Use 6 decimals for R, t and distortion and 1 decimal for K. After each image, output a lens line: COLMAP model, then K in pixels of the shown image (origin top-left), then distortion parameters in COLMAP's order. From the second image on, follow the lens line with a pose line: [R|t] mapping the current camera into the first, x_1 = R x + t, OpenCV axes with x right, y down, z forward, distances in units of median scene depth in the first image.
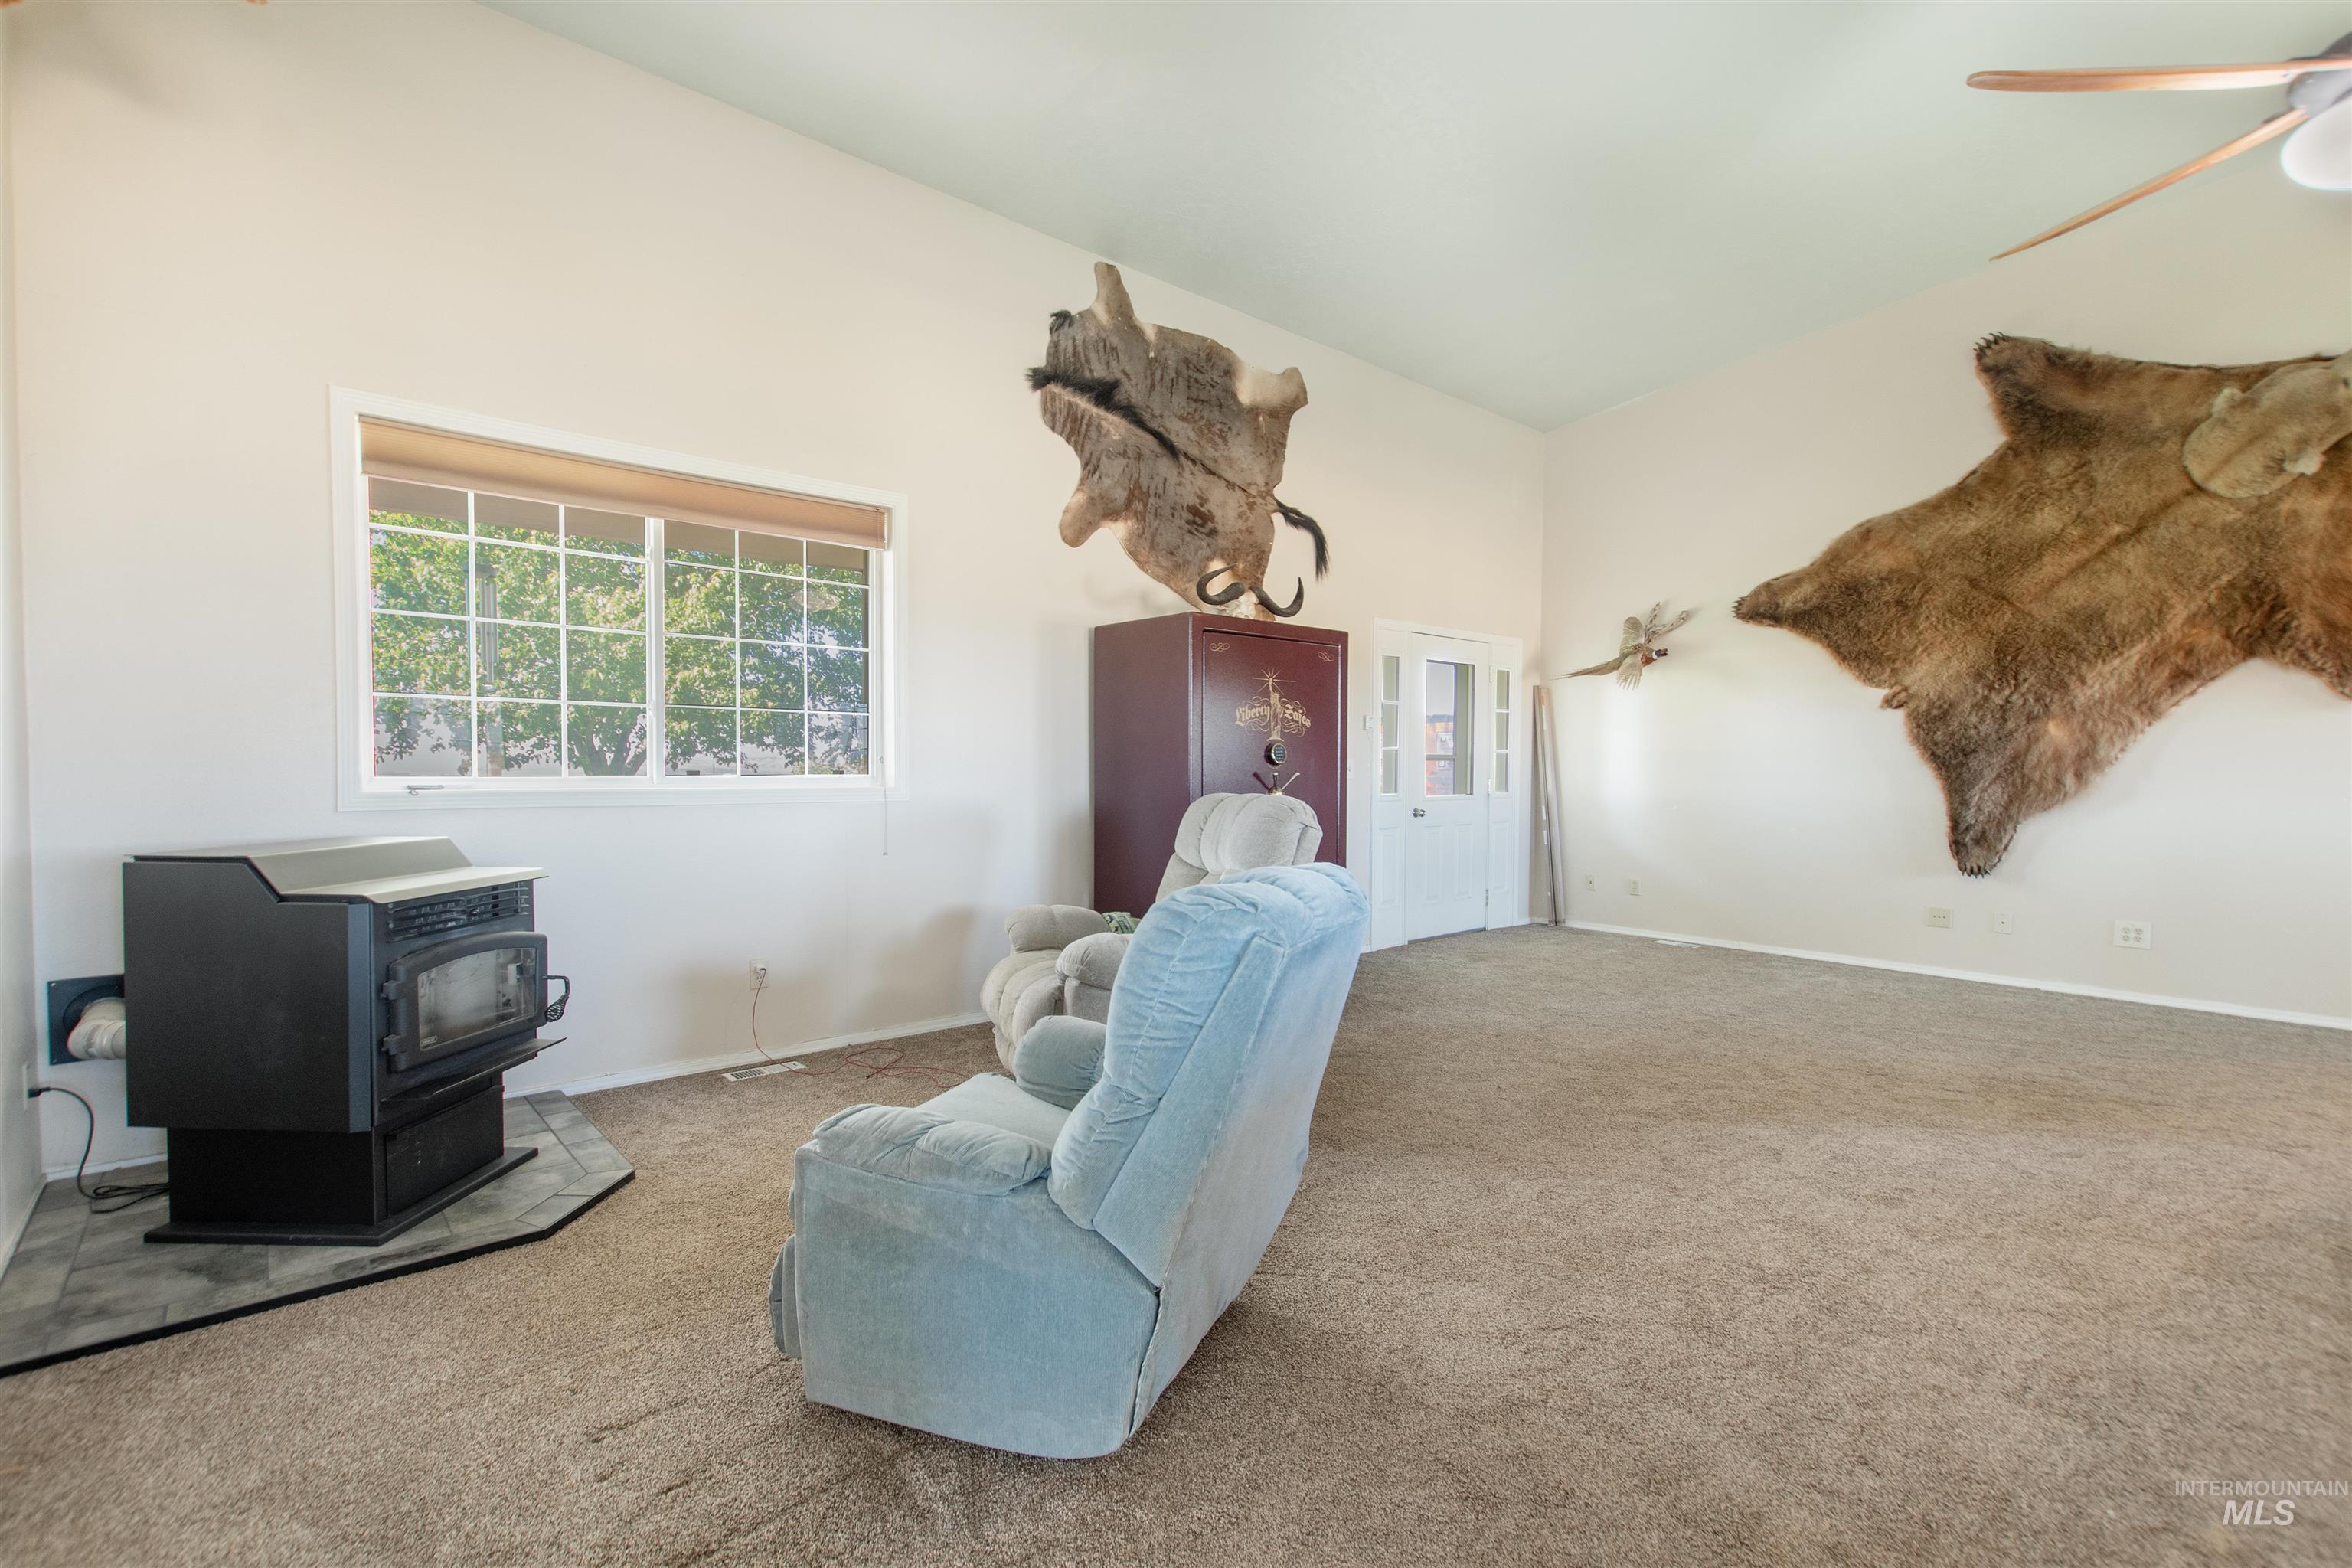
lens RADIAL K [[1047.3, 0, 1172.5], [0, 1047.3, 796.6], [0, 0, 1]] dist [0.001141, -0.001678]
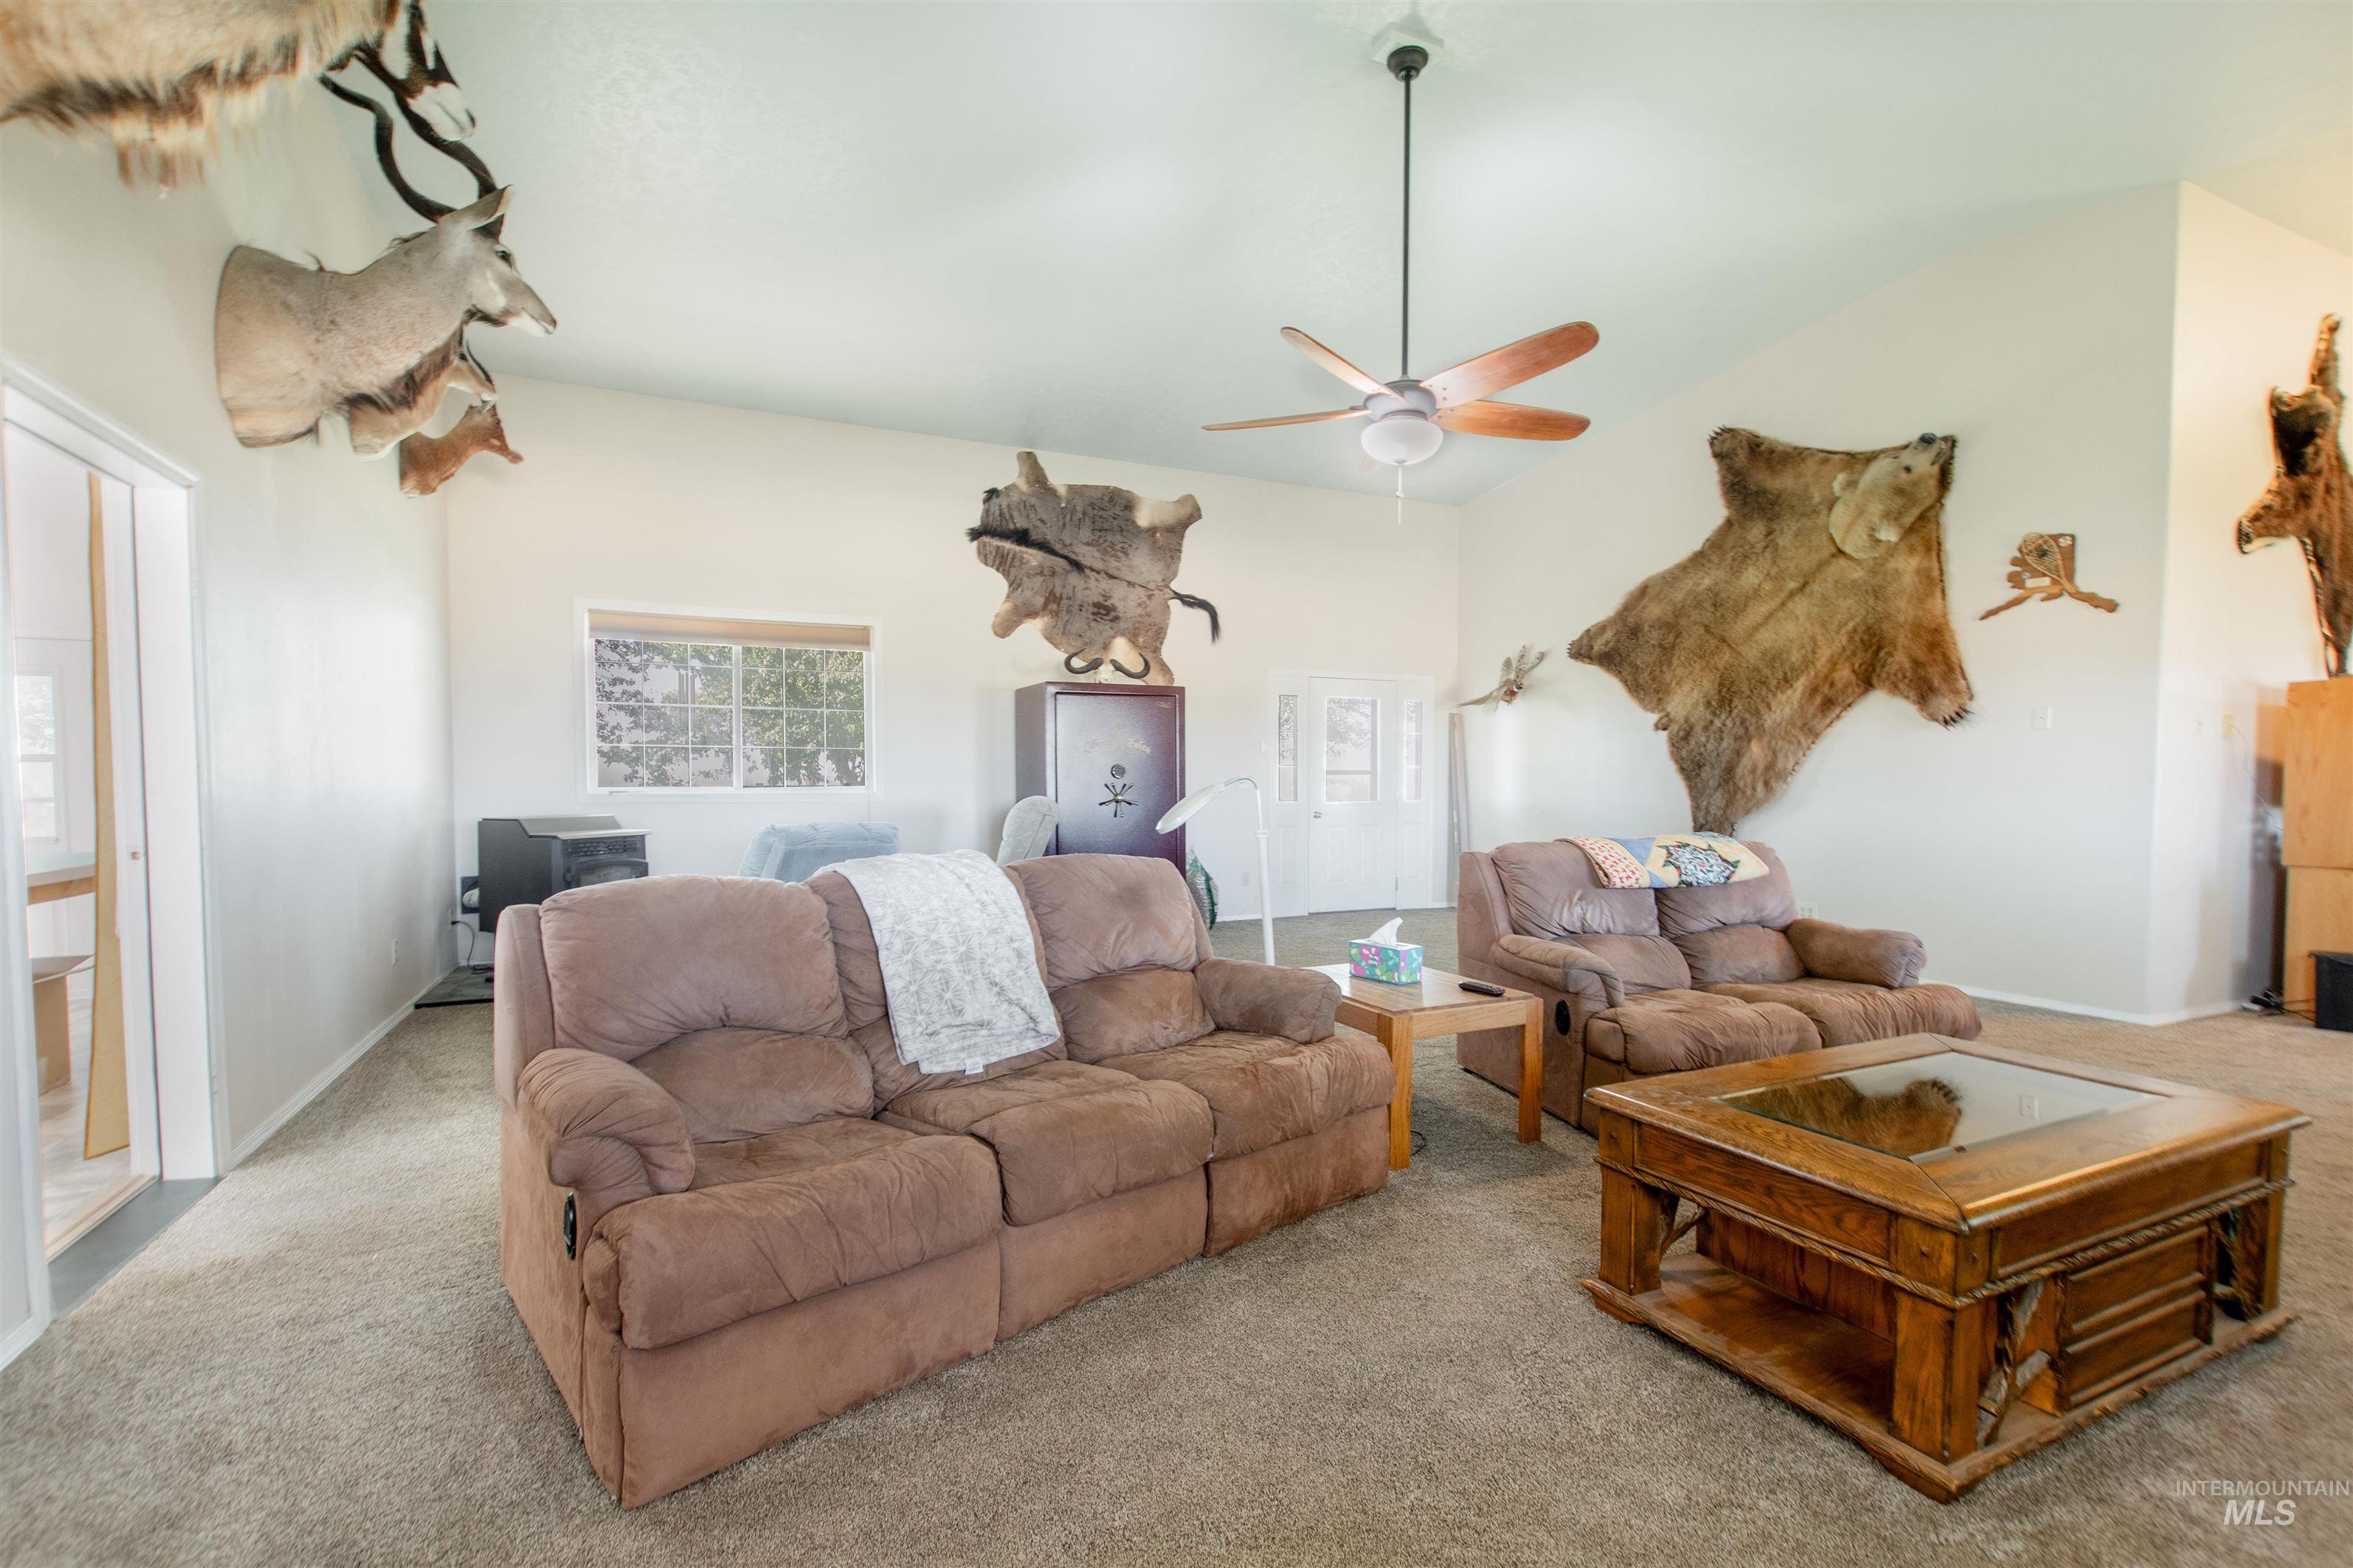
lens RADIAL K [[1047.8, 0, 1165.4], [0, 1047.8, 815.6], [0, 0, 1]] dist [0.001141, -0.001678]
pose [[0.958858, 0.005699, -0.283828, 0.557625], [-0.004885, 0.999982, 0.003577, 0.016003], [0.283843, -0.002044, 0.958869, -0.401690]]
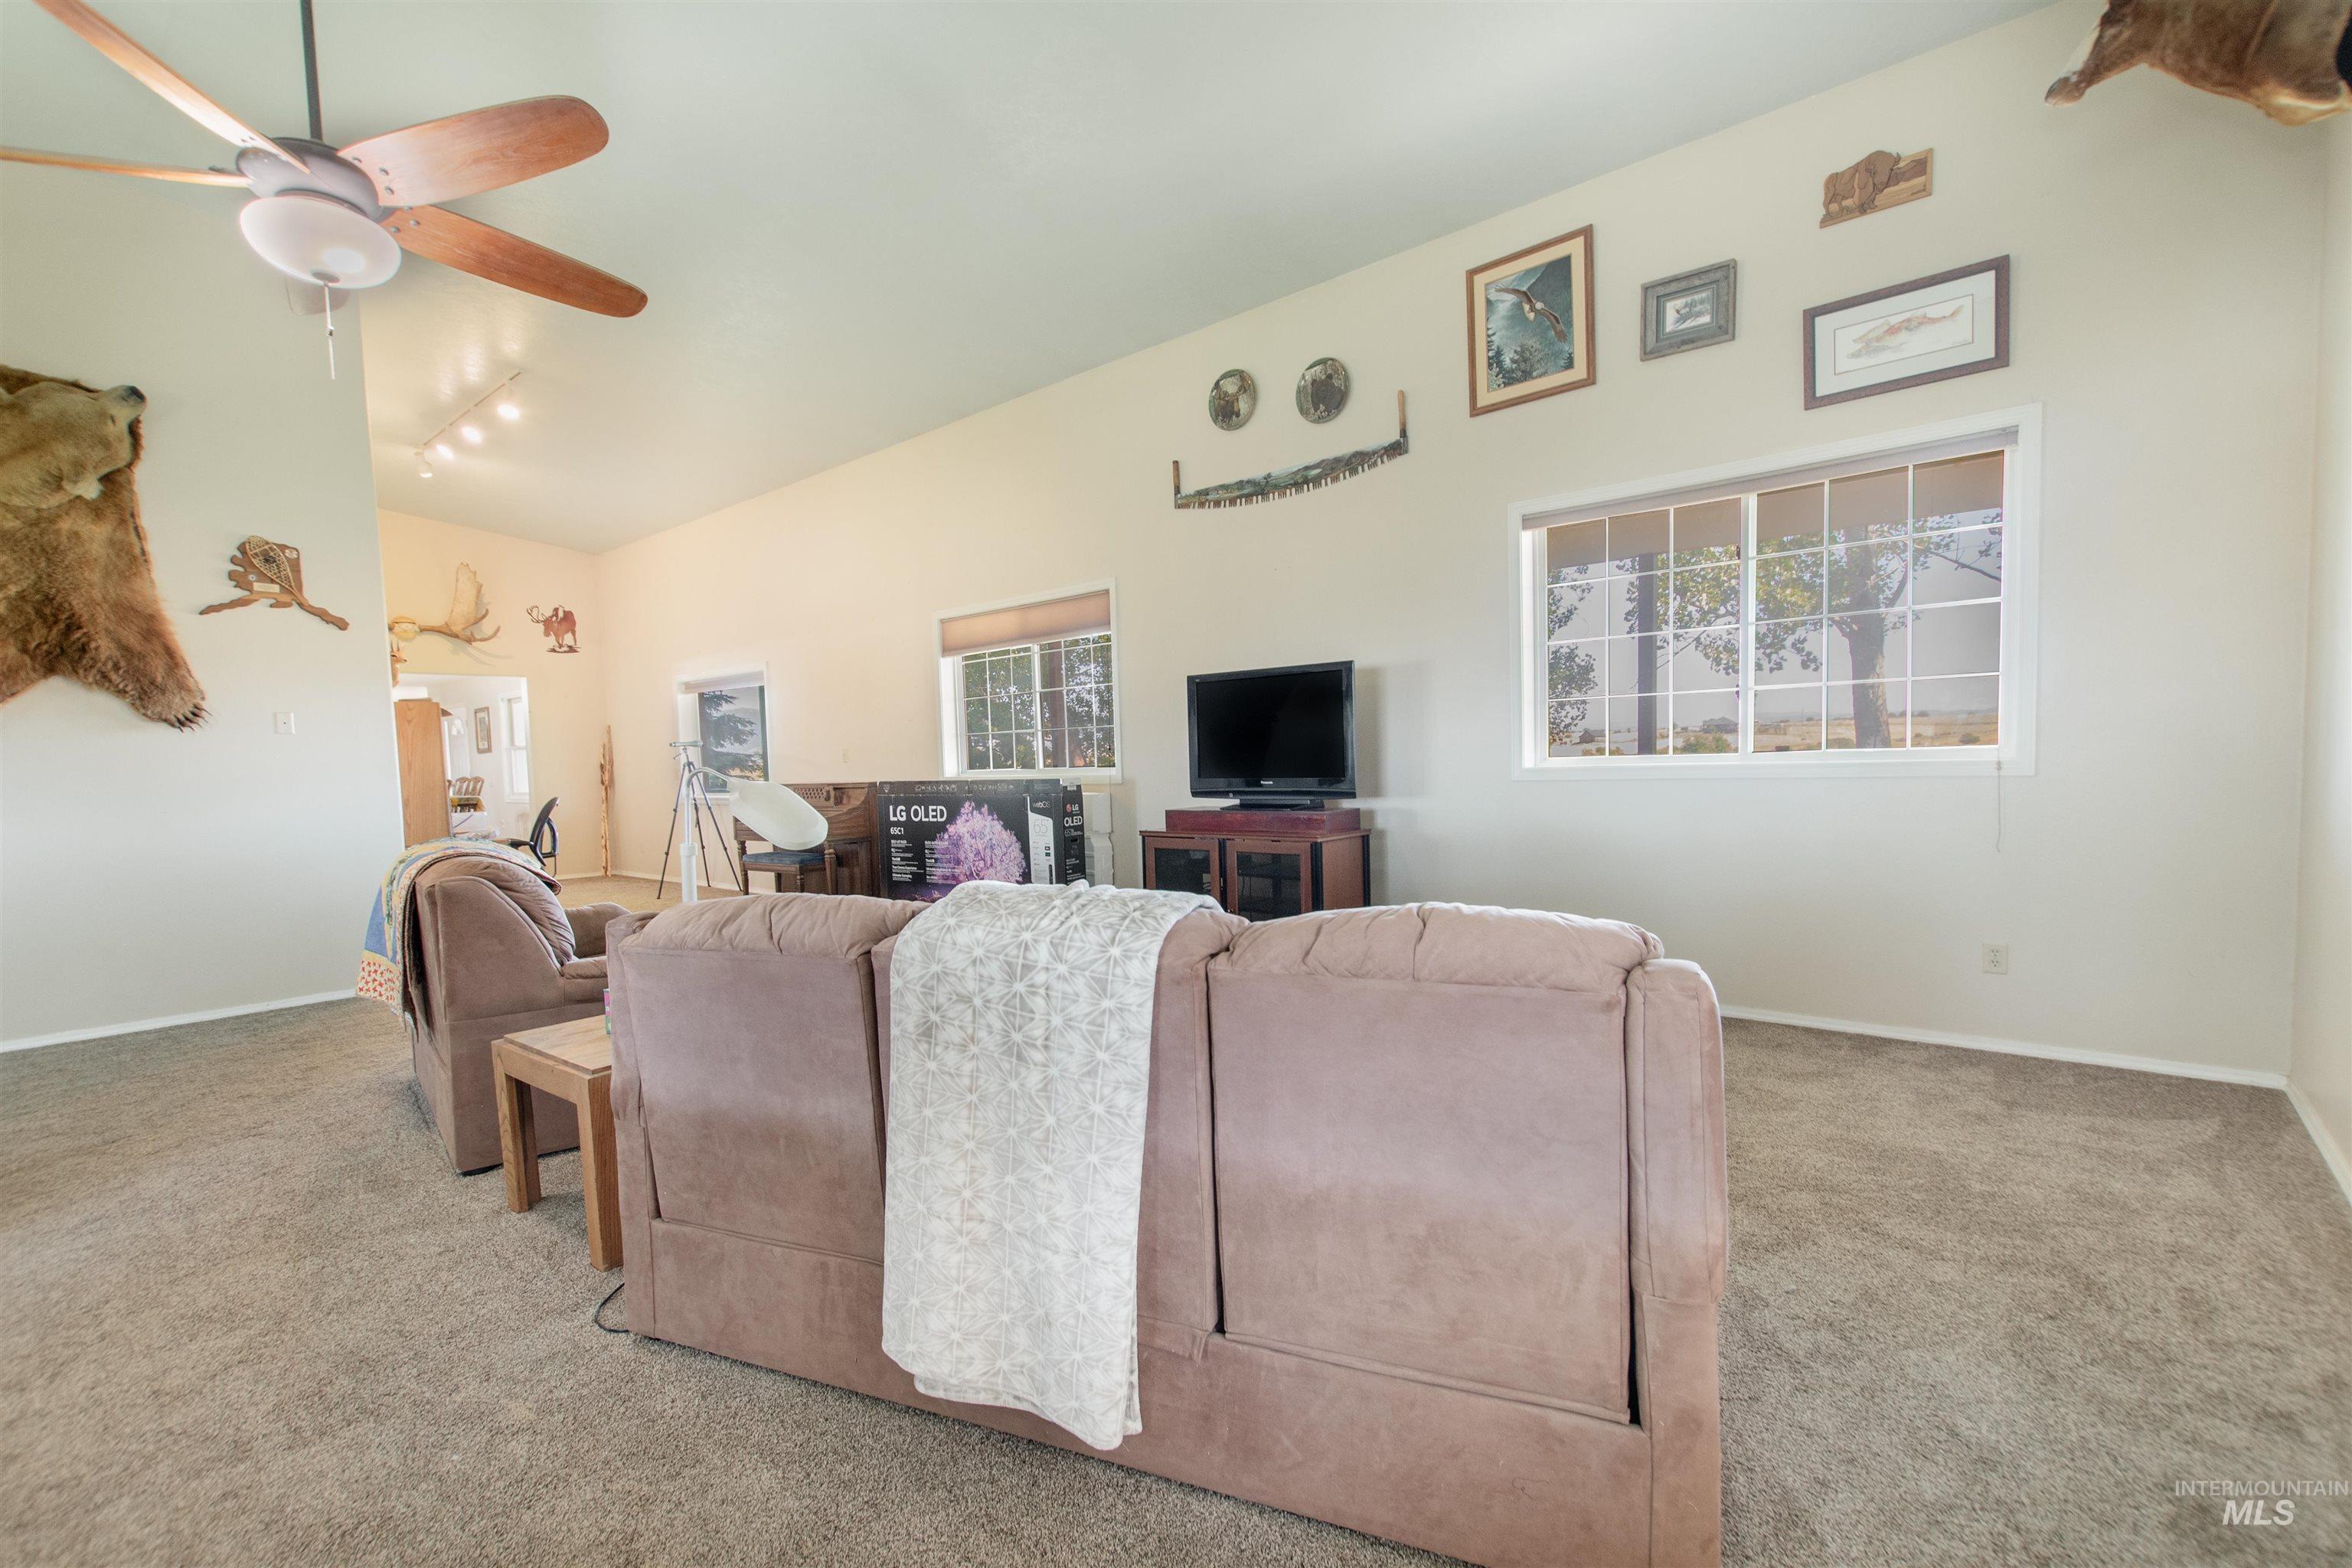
lens RADIAL K [[1047.3, 0, 1157.5], [0, 1047.3, 818.8], [0, 0, 1]] dist [0.001141, -0.001678]
pose [[-0.132435, -0.061581, 0.989277, -0.074262], [0.061677, 0.995622, 0.070232, -0.004370], [-0.989271, 0.070317, -0.128057, 0.109893]]
